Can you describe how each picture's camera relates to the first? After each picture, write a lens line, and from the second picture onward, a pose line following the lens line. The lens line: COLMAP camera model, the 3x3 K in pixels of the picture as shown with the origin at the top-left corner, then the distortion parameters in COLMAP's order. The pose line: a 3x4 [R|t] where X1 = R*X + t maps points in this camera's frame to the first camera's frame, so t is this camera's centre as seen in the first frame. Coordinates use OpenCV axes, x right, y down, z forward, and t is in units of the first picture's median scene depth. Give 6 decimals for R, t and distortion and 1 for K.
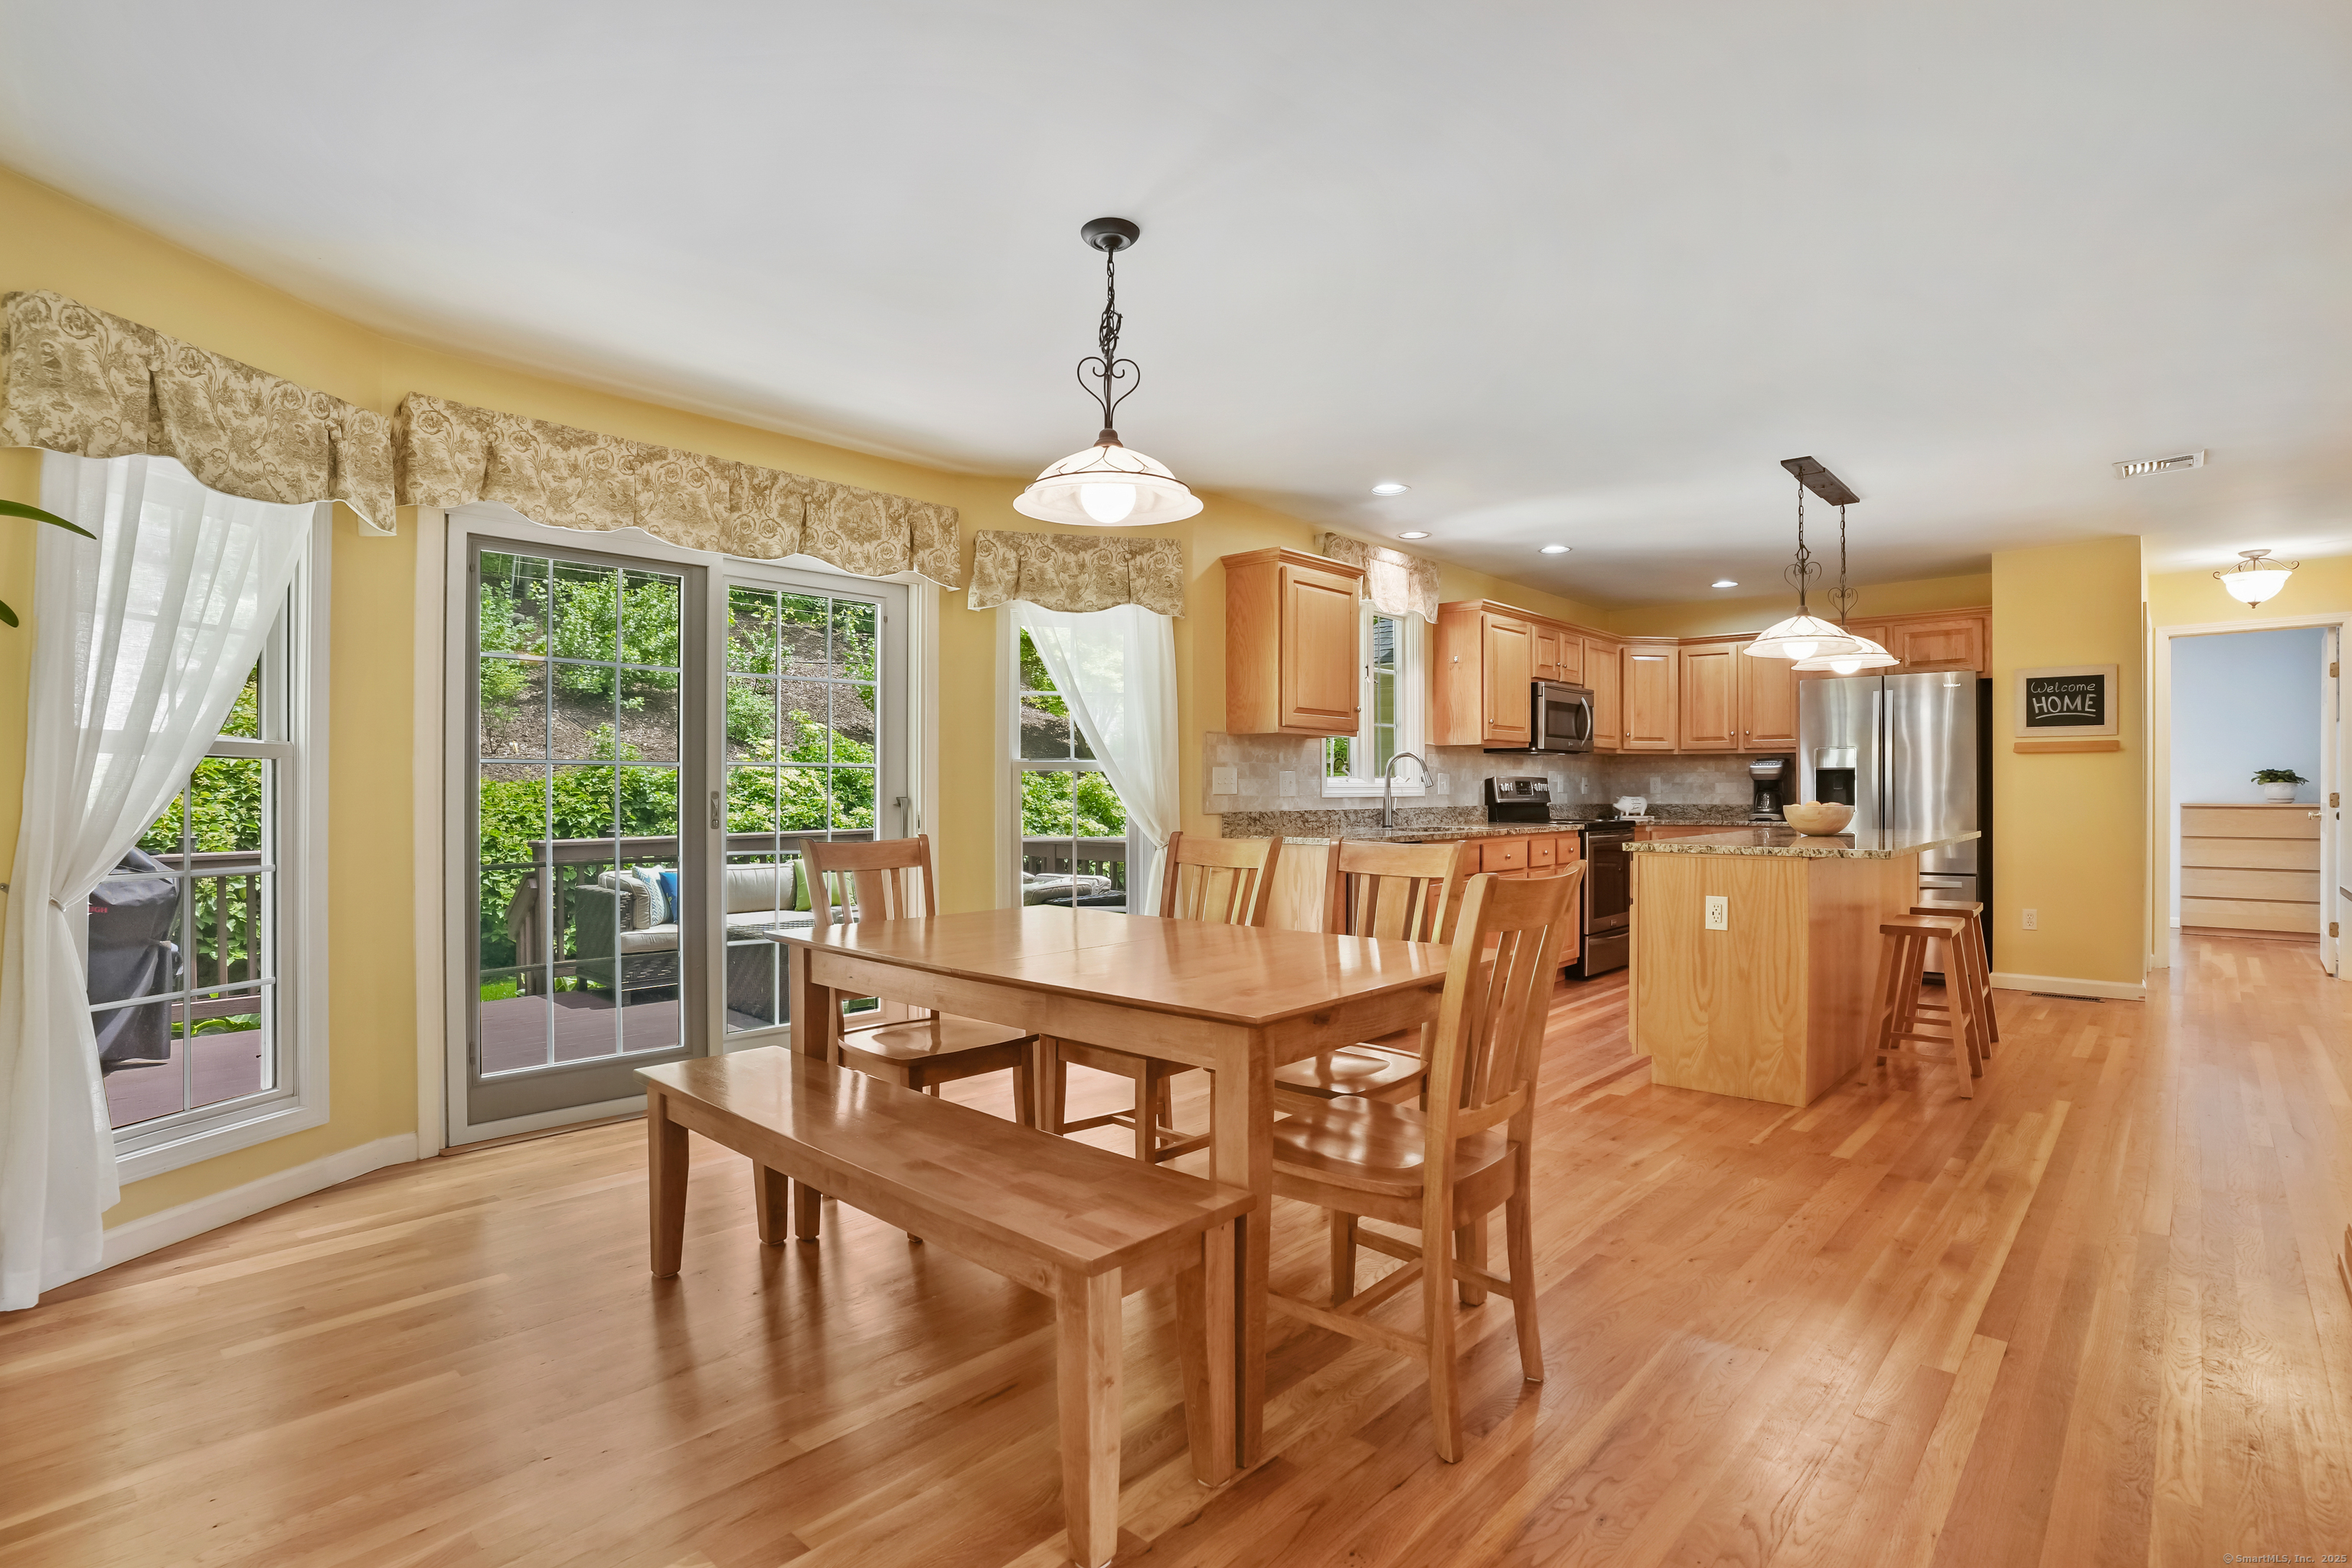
lens RADIAL K [[1137.3, 0, 1175.6], [0, 1137.3, 792.9], [0, 0, 1]] dist [-0.081323, 0.037905]
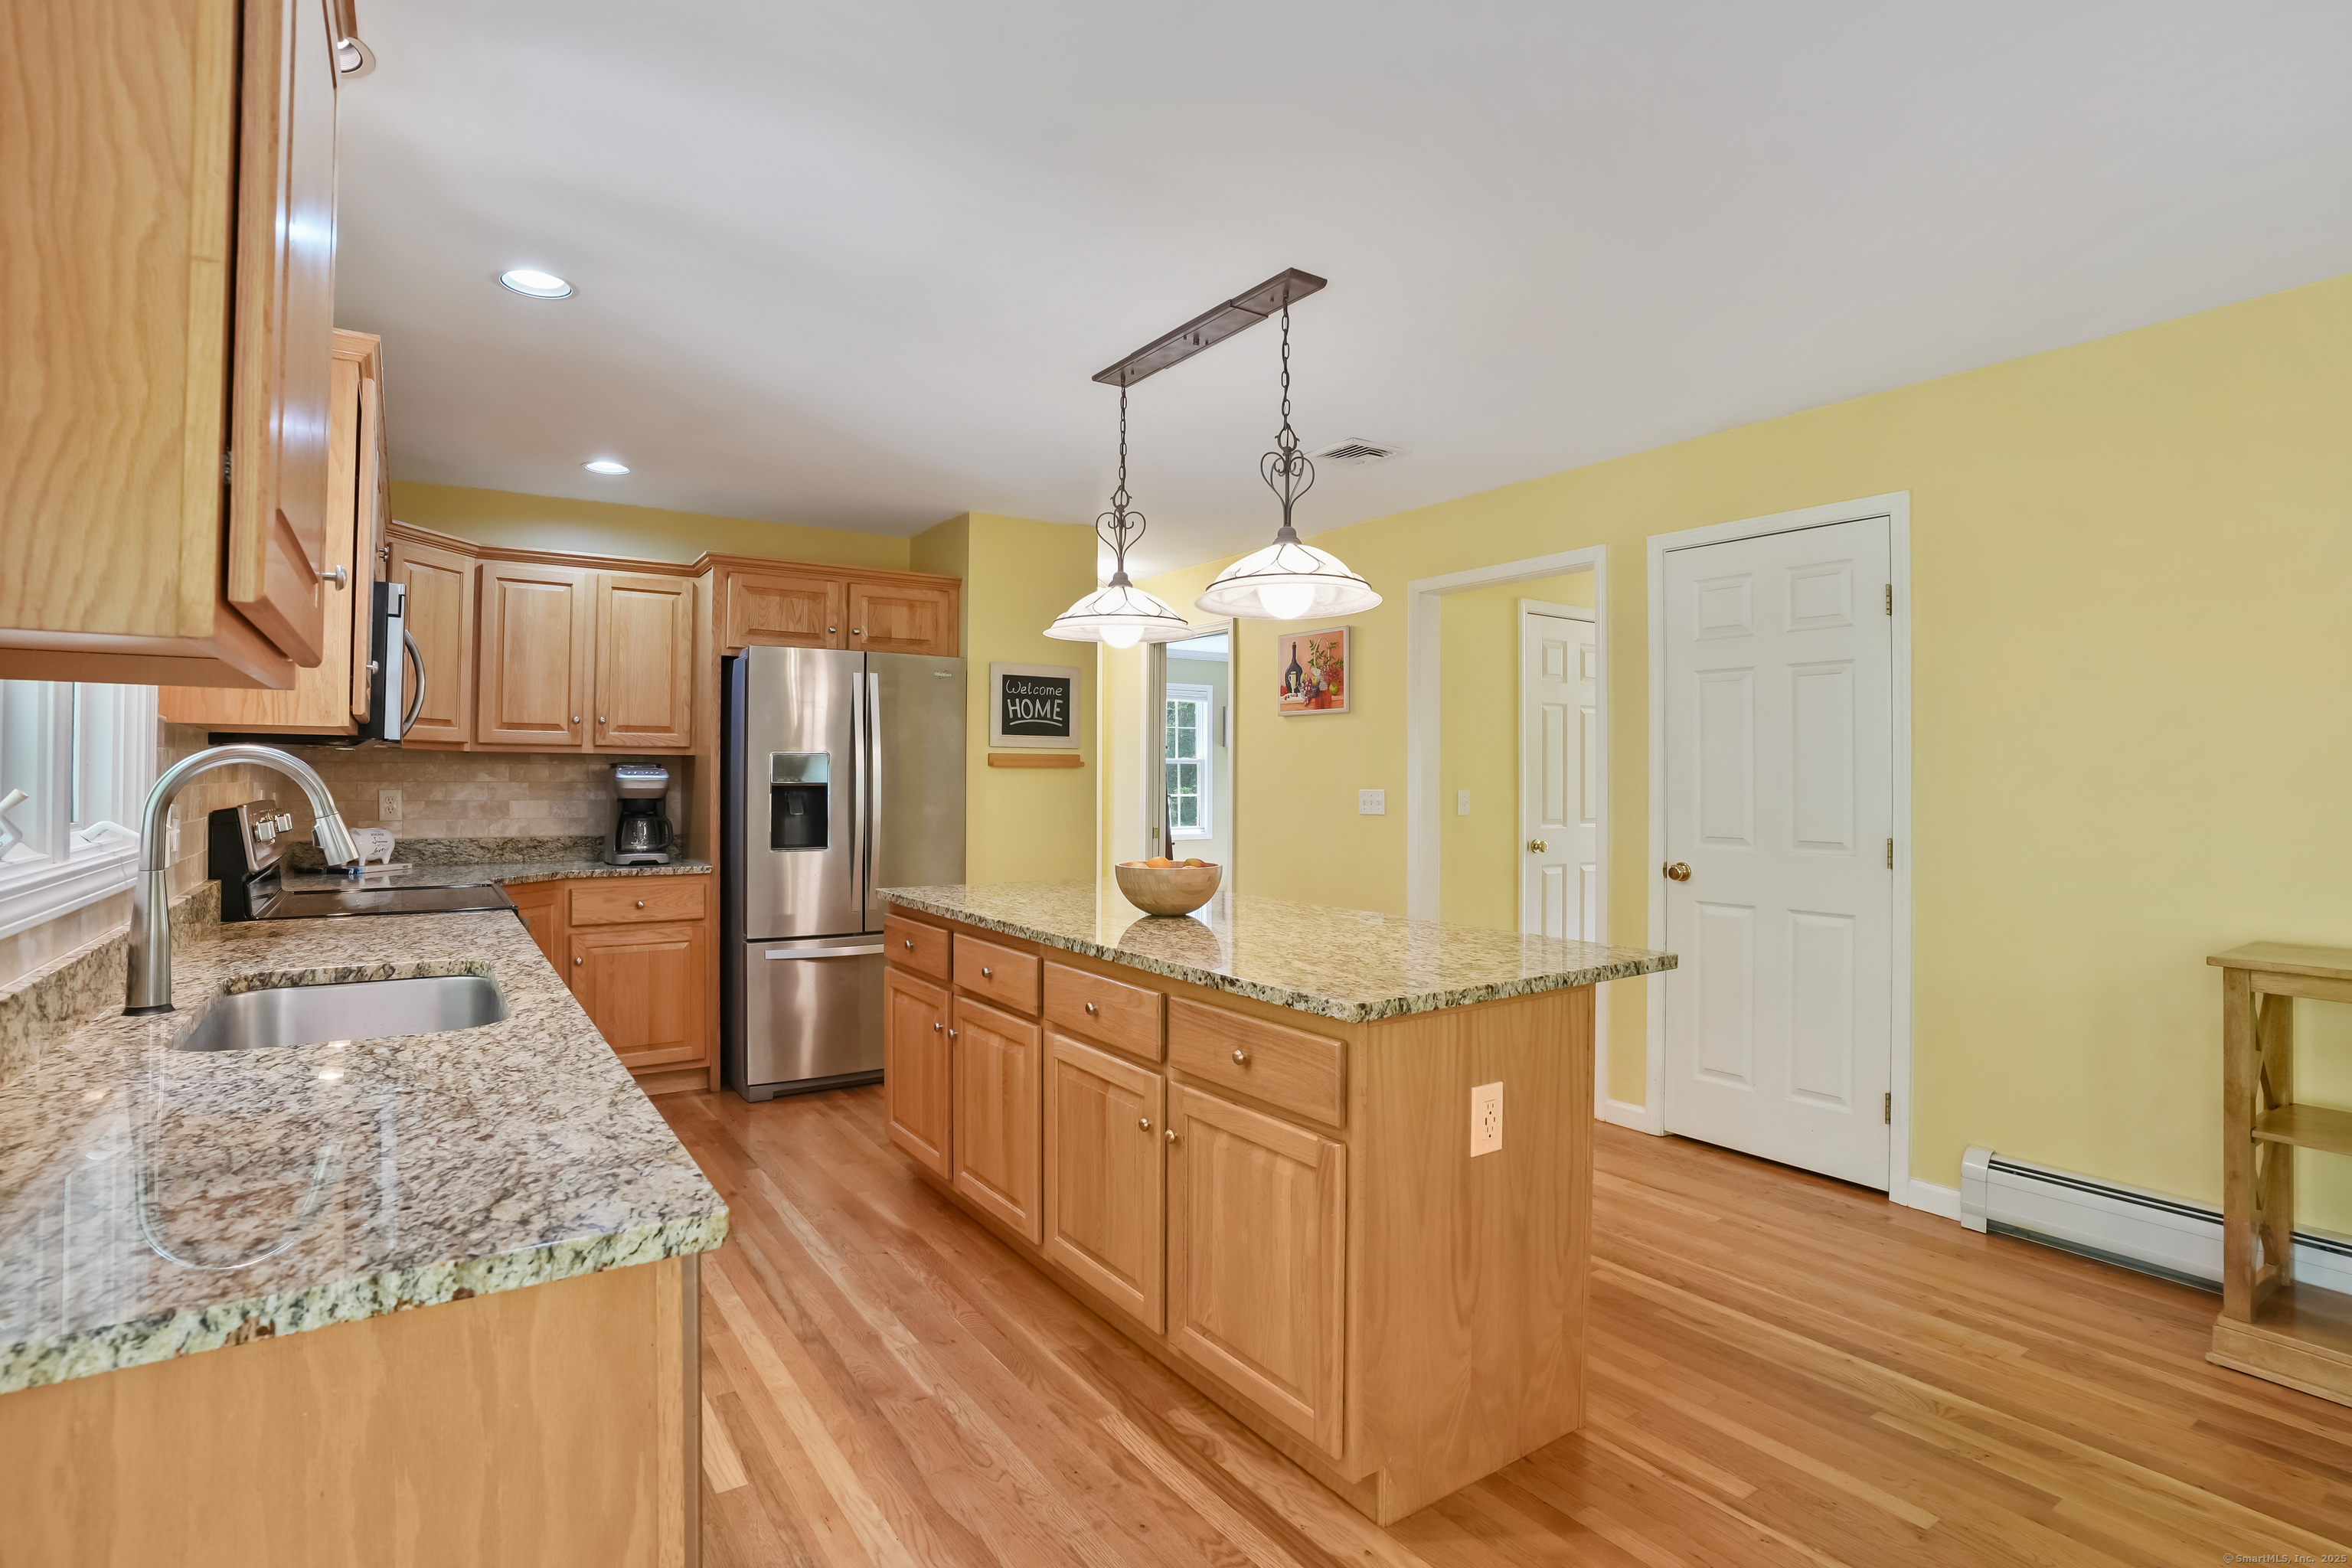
lens RADIAL K [[1159.5, 0, 1176.0], [0, 1159.5, 784.0], [0, 0, 1]] dist [-0.064295, 0.029120]
pose [[0.228747, -0.004841, 0.973474, -0.025452], [-0.002684, 0.999981, 0.005604, -0.028420], [-0.973482, -0.003895, 0.228729, 0.674952]]
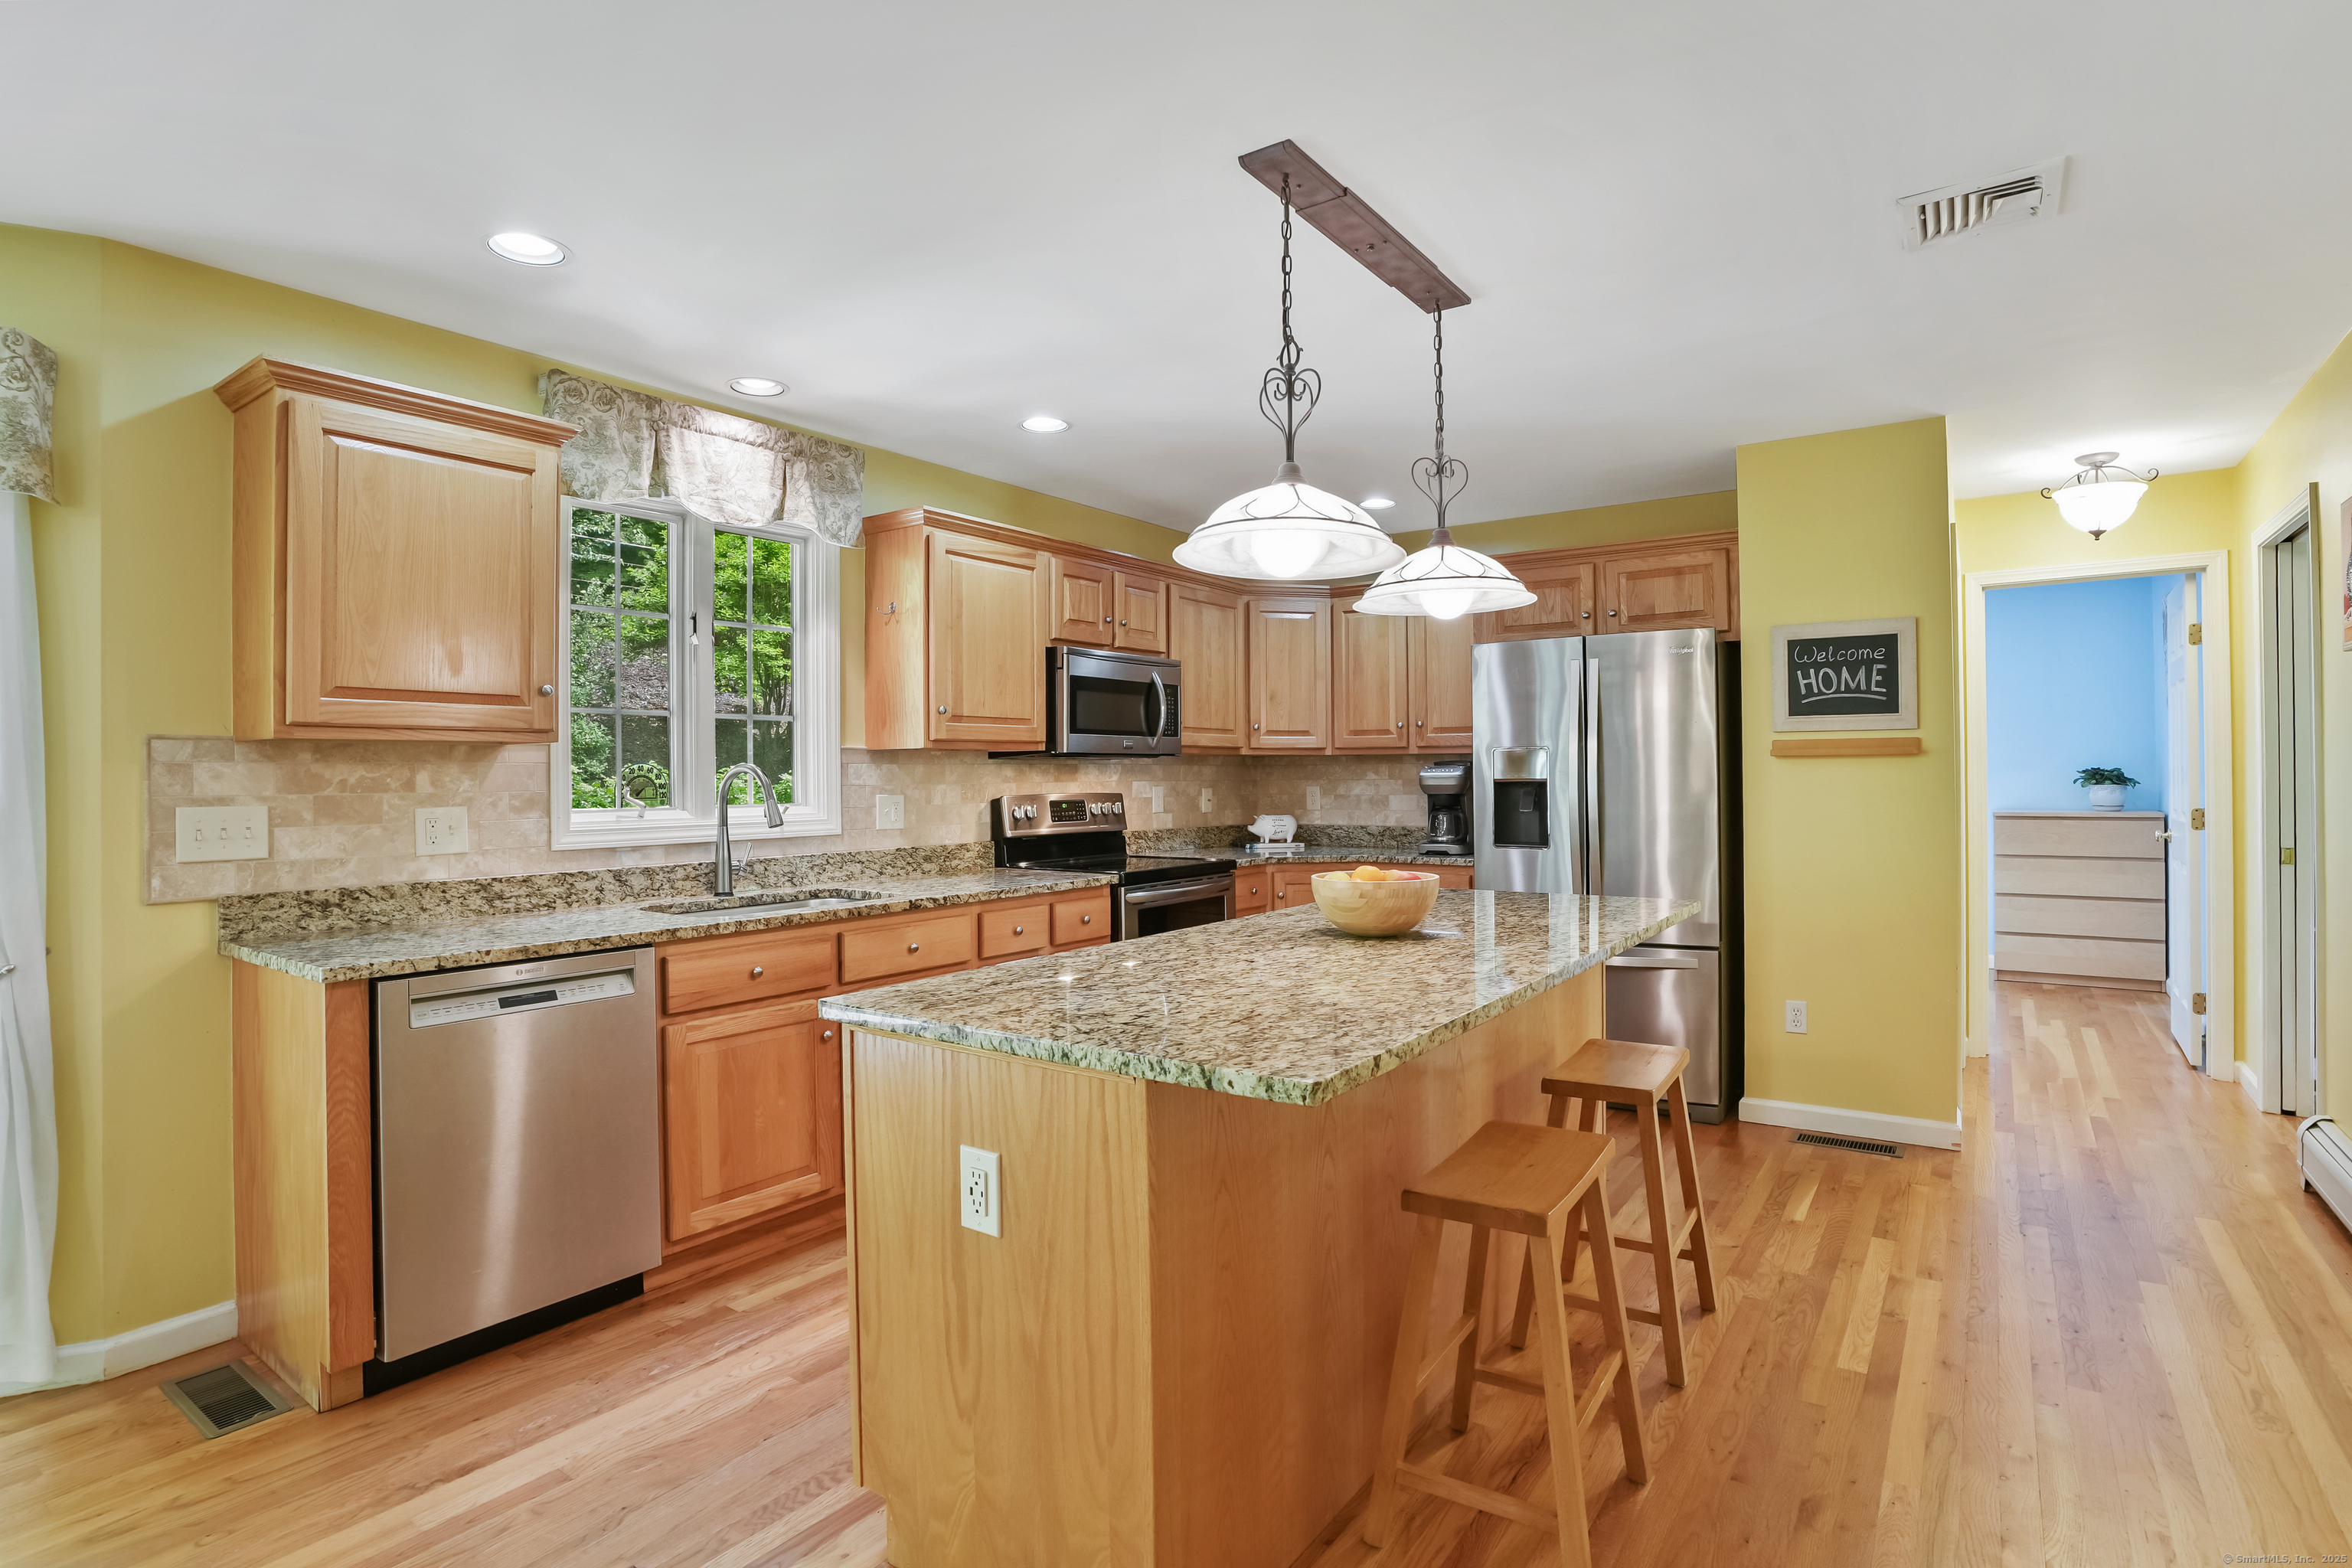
lens RADIAL K [[1167.5, 0, 1166.1], [0, 1167.5, 764.9], [0, 0, 1]] dist [-0.113562, 0.068364]
pose [[0.992678, -0.006755, 0.120599, 0.332738], [0.008188, 0.999902, -0.011389, -0.026701], [-0.120511, 0.012293, 0.992636, 0.384853]]
